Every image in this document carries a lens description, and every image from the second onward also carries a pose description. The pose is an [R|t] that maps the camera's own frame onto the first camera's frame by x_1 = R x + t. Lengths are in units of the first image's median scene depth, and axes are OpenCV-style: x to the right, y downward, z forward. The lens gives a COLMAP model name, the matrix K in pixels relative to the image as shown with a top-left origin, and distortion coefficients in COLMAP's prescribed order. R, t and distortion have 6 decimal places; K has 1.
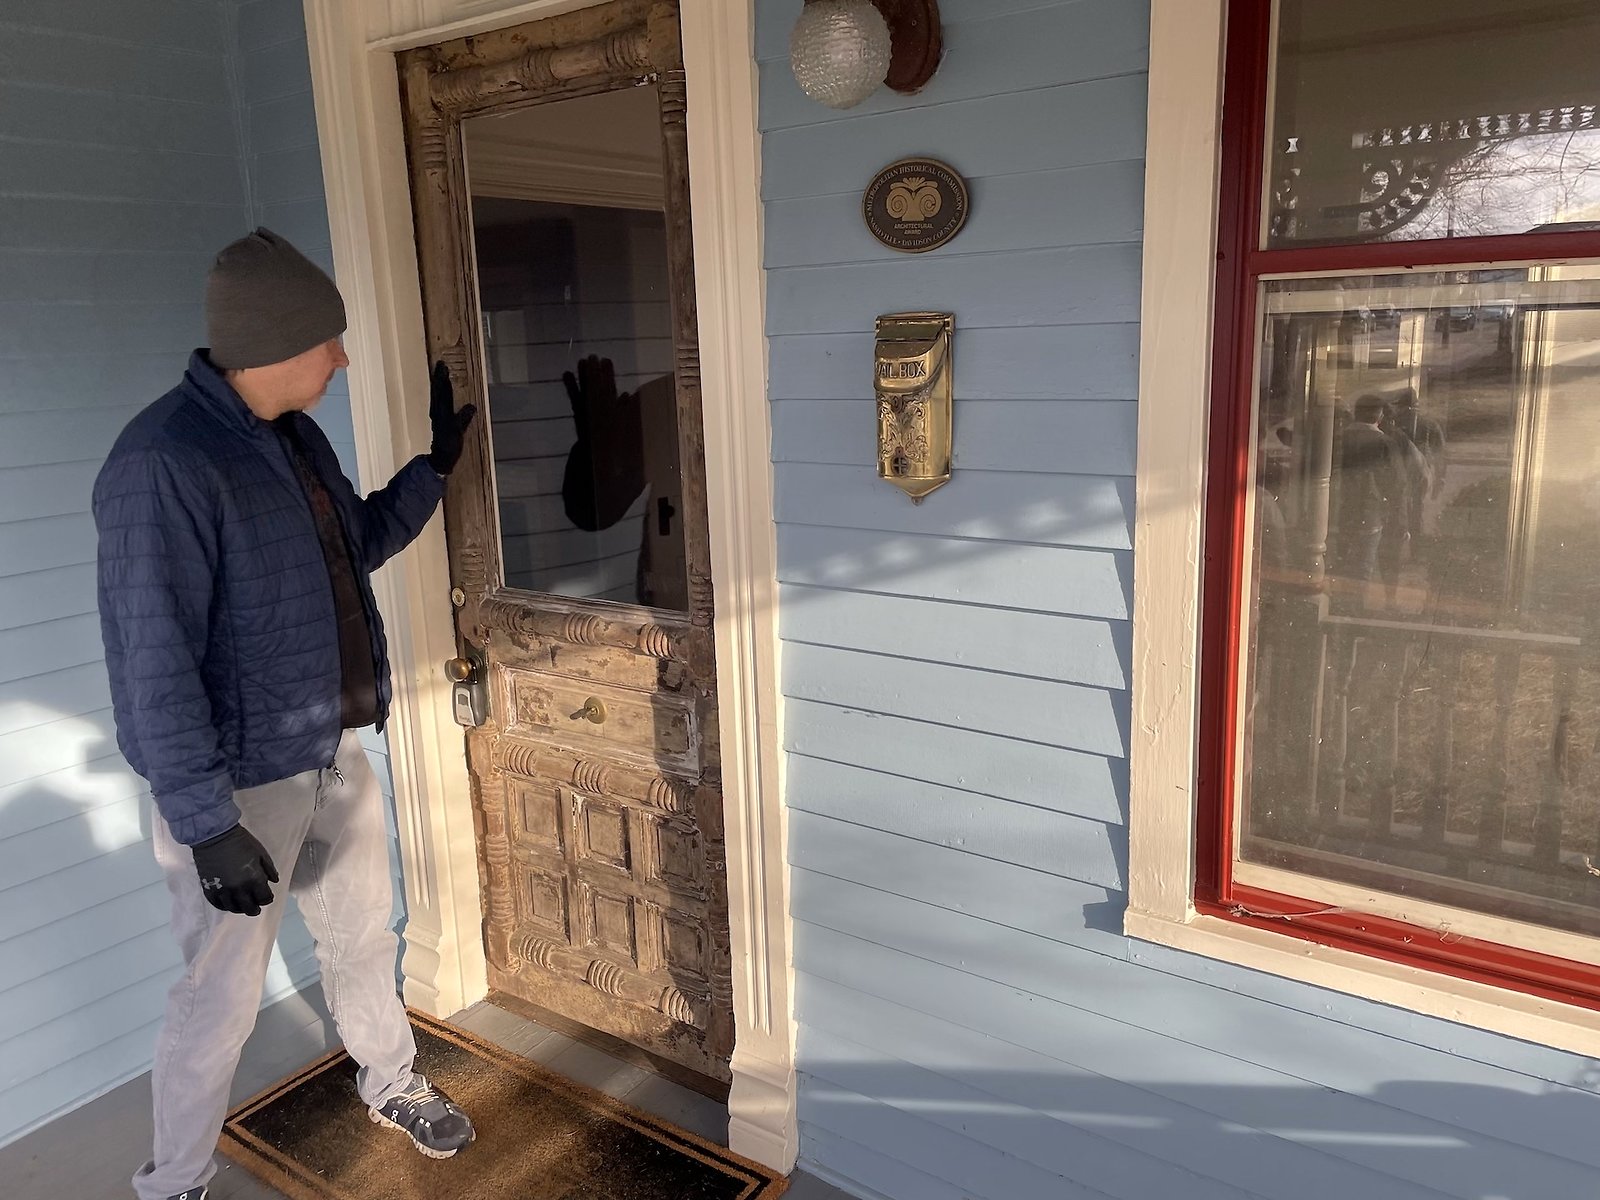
lens RADIAL K [[1253.8, 0, 805.7], [0, 1253.8, 597.3], [0, 0, 1]] dist [0.032105, -0.067968]
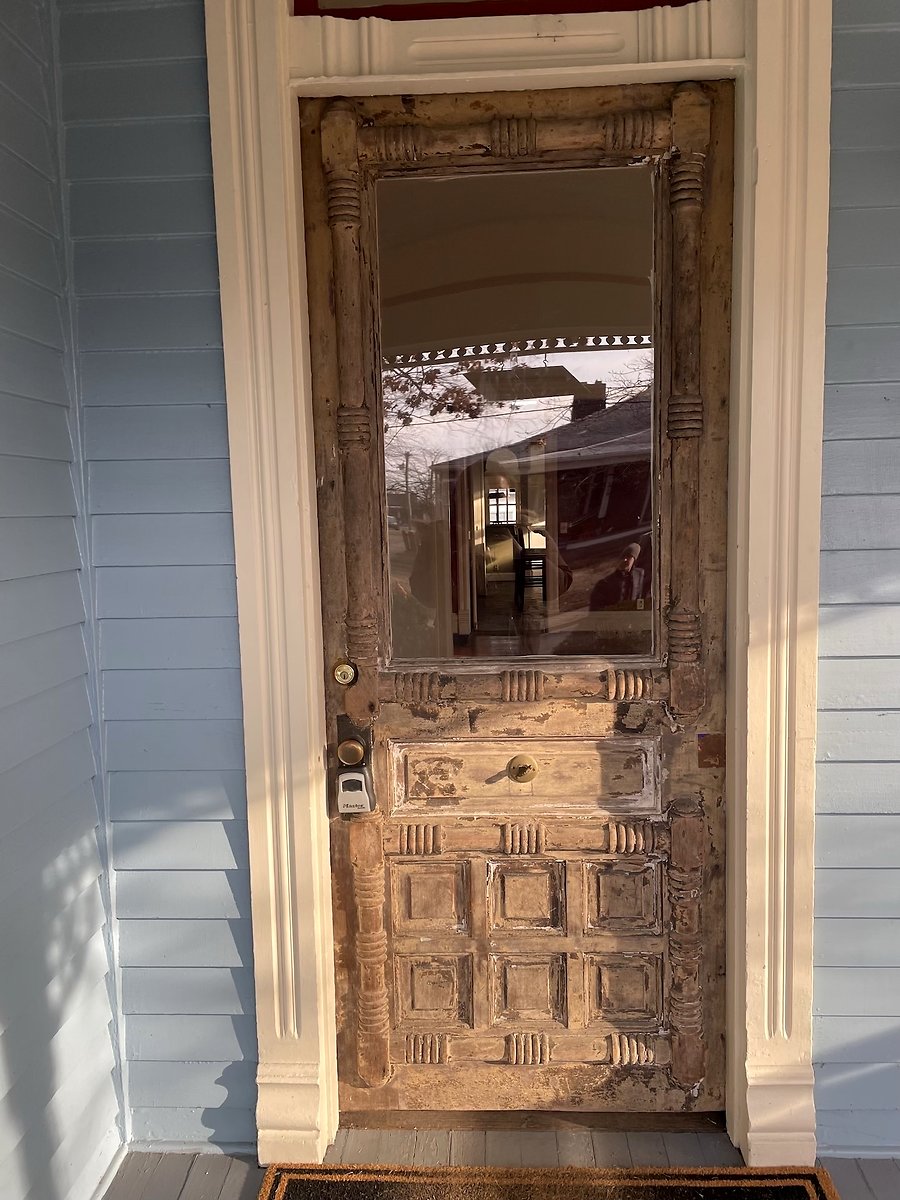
lens RADIAL K [[940.4, 0, 445.5], [0, 940.4, 590.7], [0, 0, 1]] dist [0.032105, -0.067968]
pose [[0.839381, -0.041484, 0.541958, -0.618684], [0.111332, 0.989065, -0.096723, 0.015390], [-0.532019, 0.141524, 0.834821, 0.388838]]
